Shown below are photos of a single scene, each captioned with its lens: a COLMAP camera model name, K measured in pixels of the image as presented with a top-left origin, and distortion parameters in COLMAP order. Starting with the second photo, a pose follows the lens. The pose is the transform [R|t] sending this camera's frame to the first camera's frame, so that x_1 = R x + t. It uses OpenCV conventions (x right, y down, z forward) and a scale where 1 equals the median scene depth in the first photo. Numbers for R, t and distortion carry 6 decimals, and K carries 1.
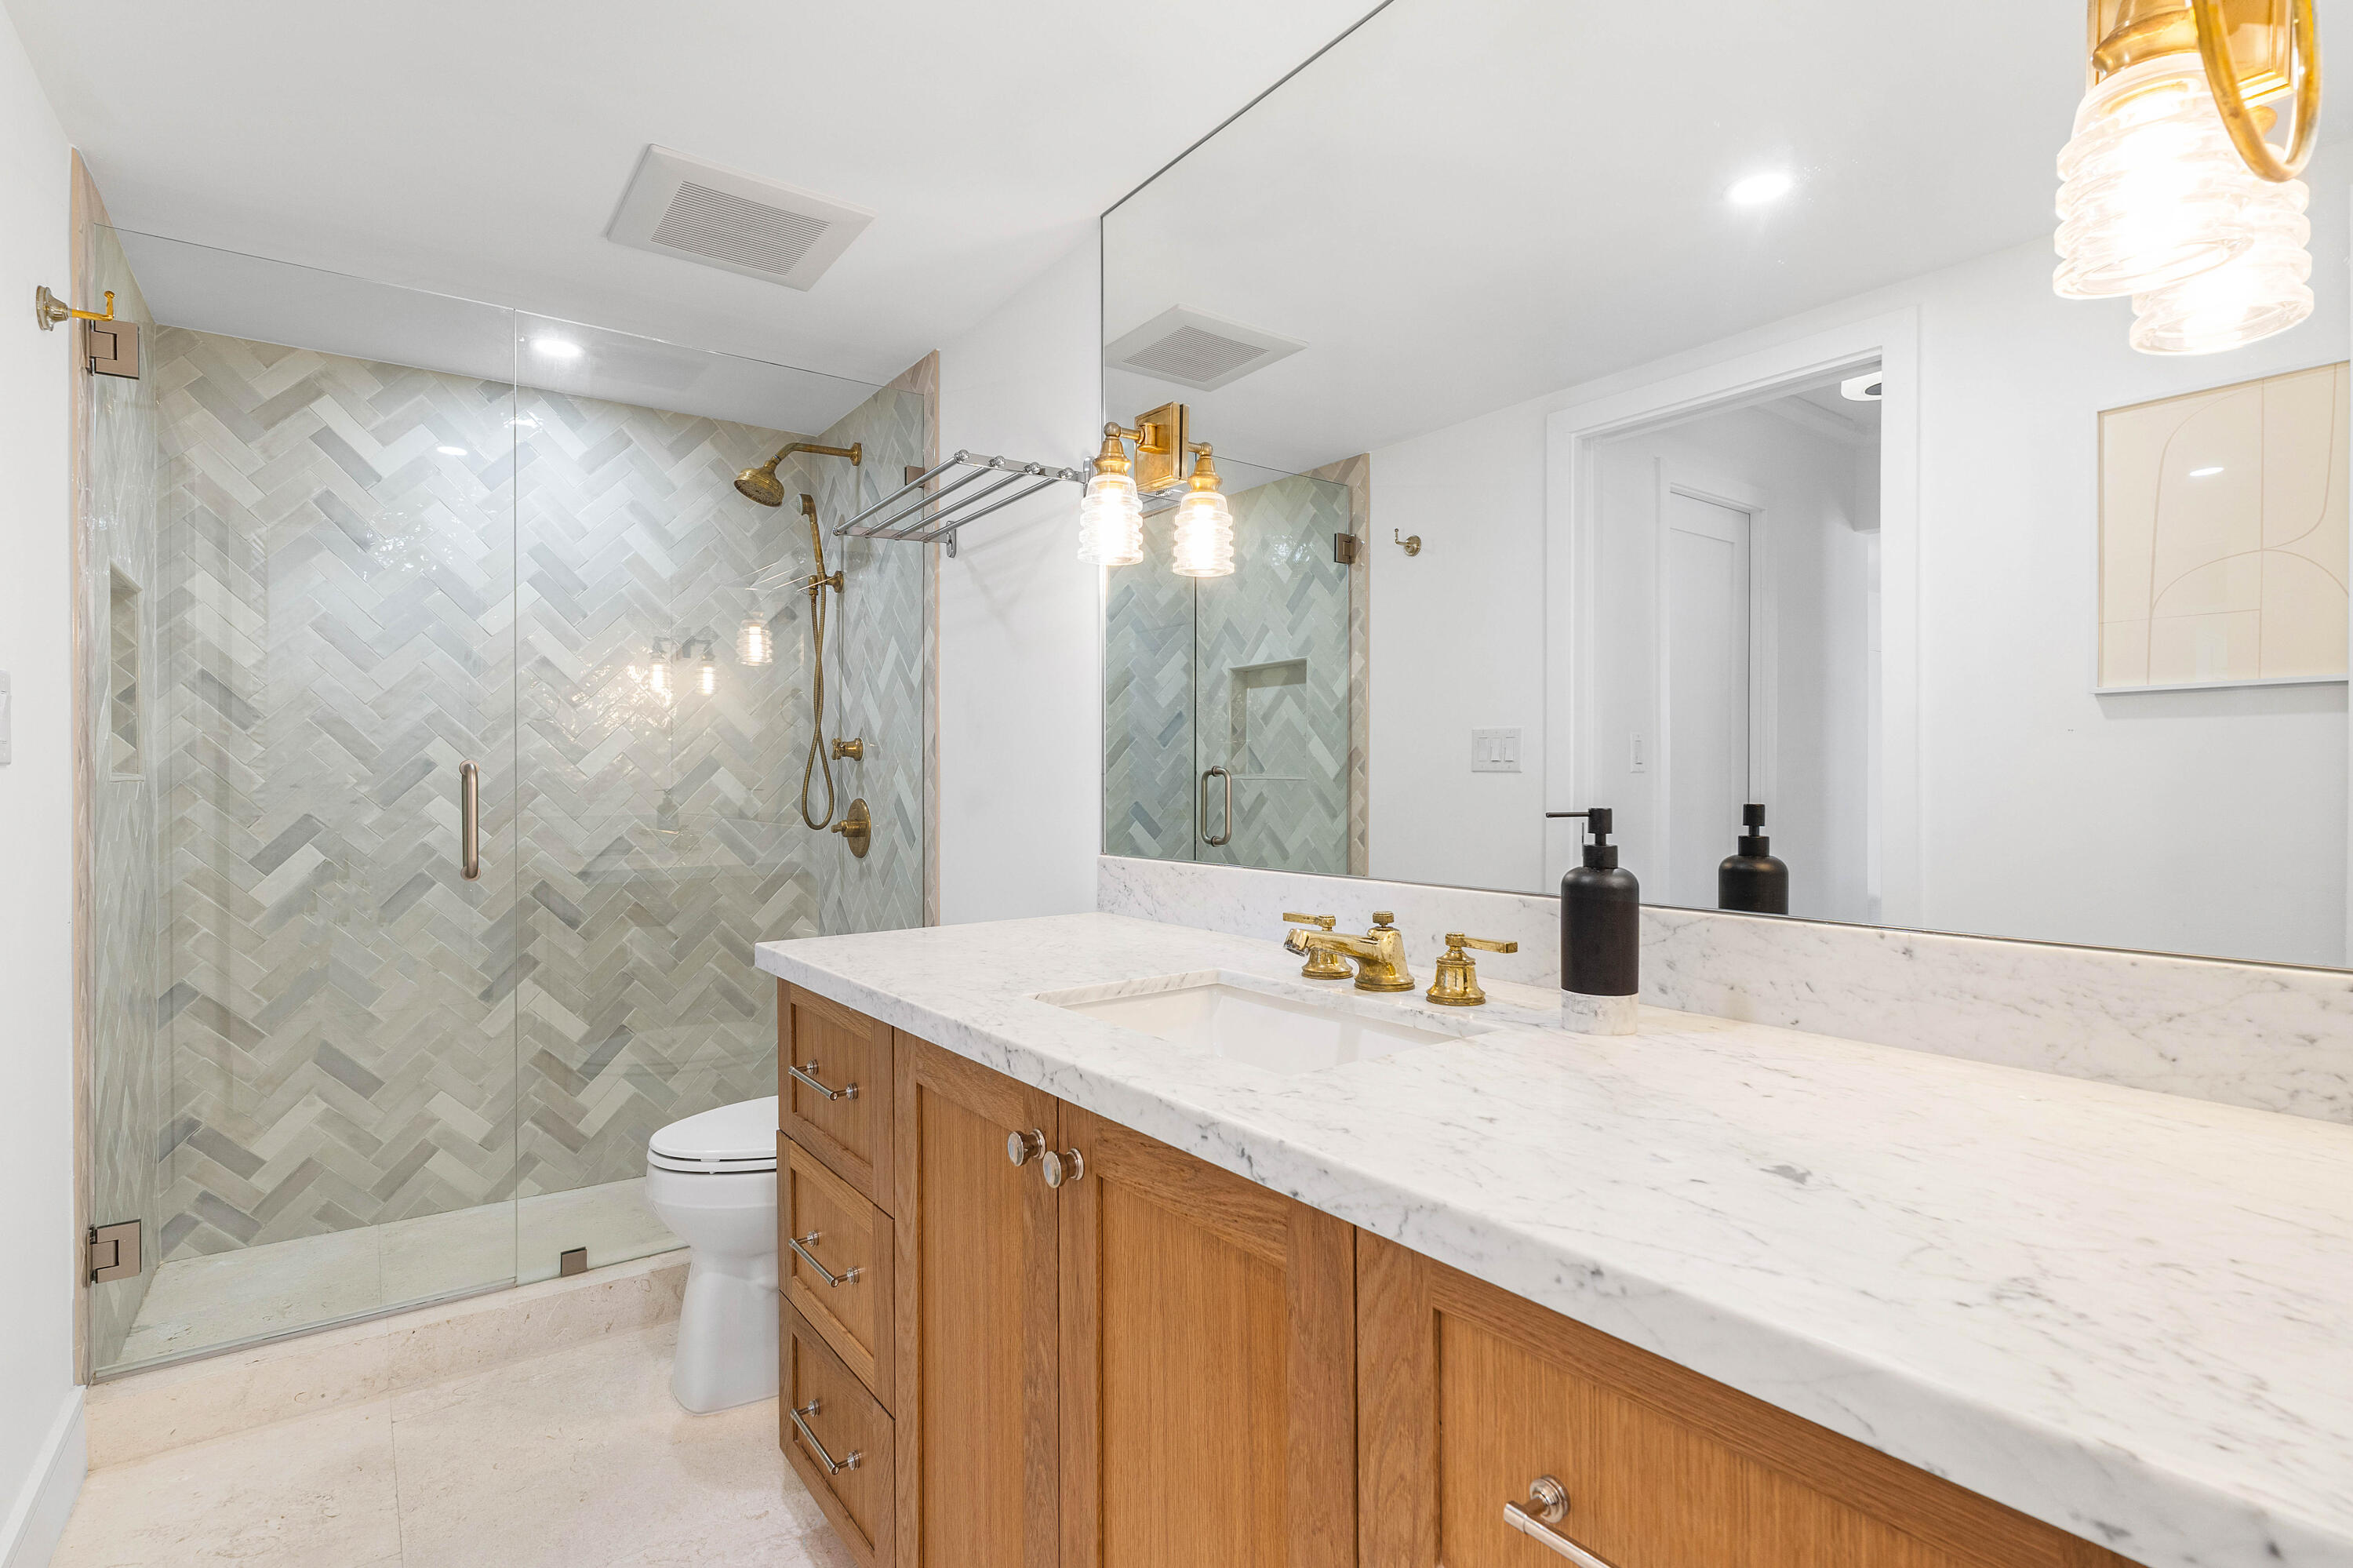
lens RADIAL K [[1140.4, 0, 1173.5], [0, 1140.4, 773.2], [0, 0, 1]] dist [0.001078, -0.000102]
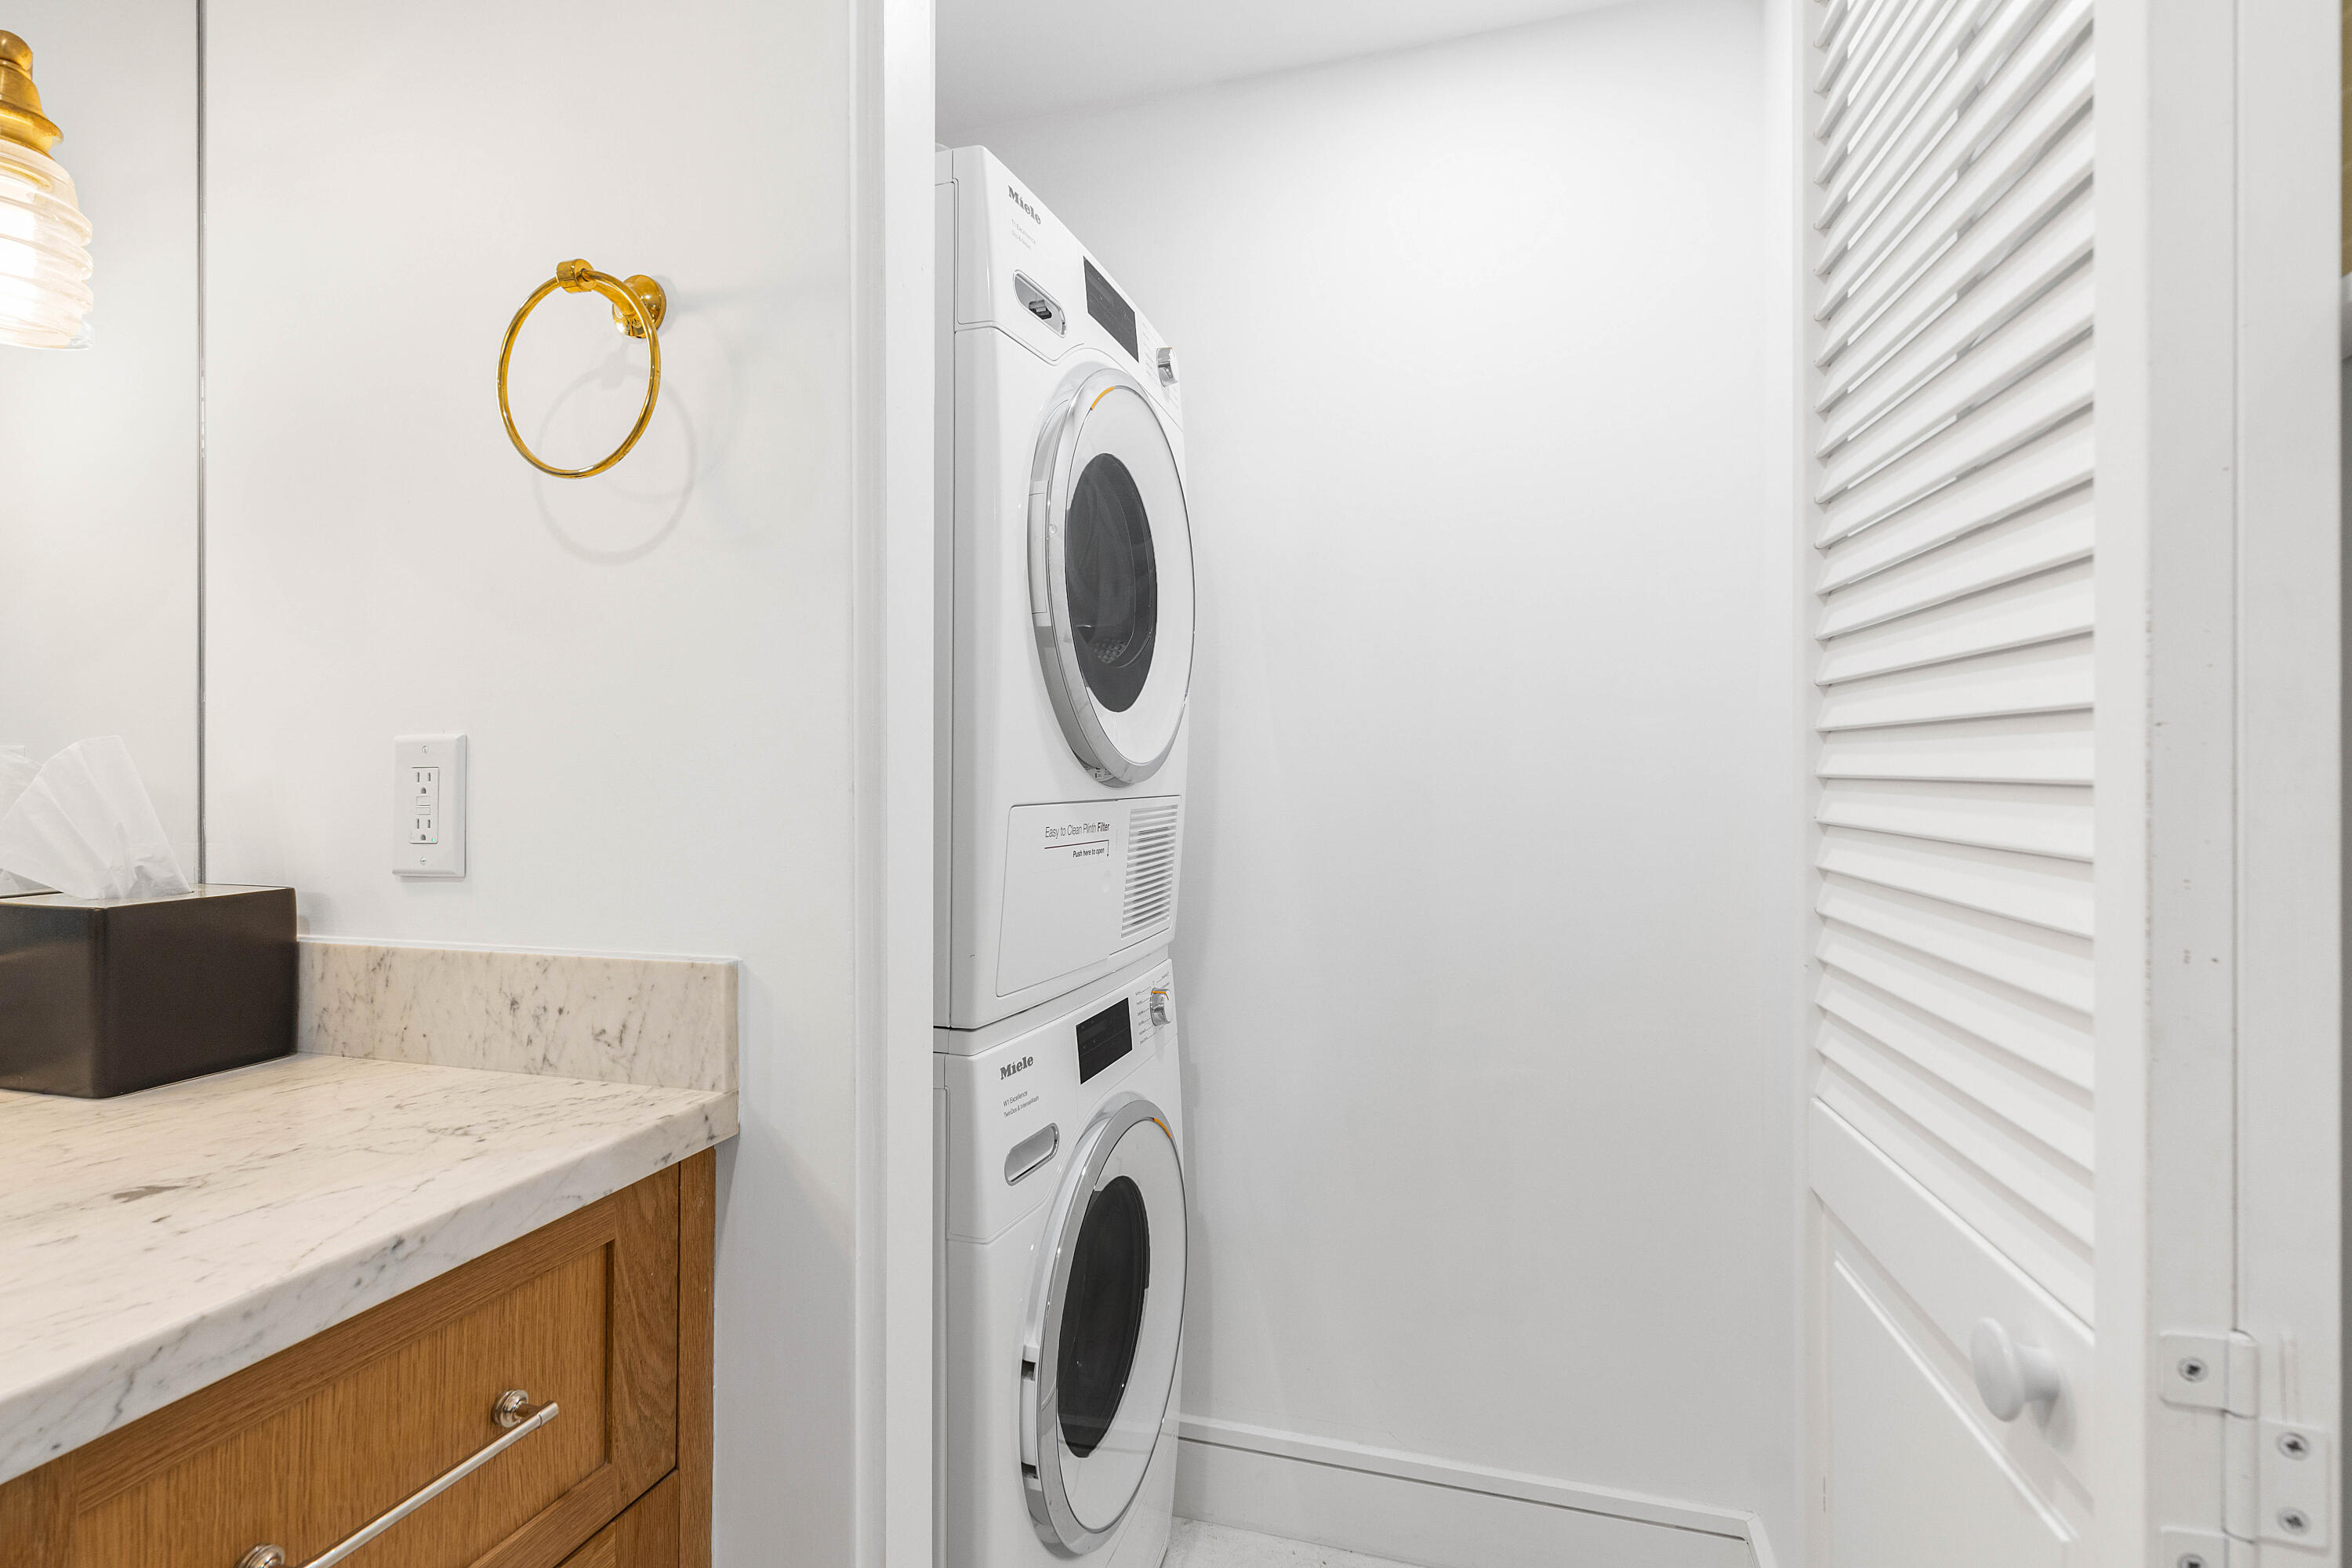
lens RADIAL K [[1139.9, 0, 1173.0], [0, 1139.9, 773.2], [0, 0, 1]] dist [0.001078, -0.000102]
pose [[-0.600912, 0.001780, 0.799313, -0.966255], [0.002558, 0.999997, -0.000303, -0.014233], [-0.799311, 0.001863, -0.600915, 1.071953]]
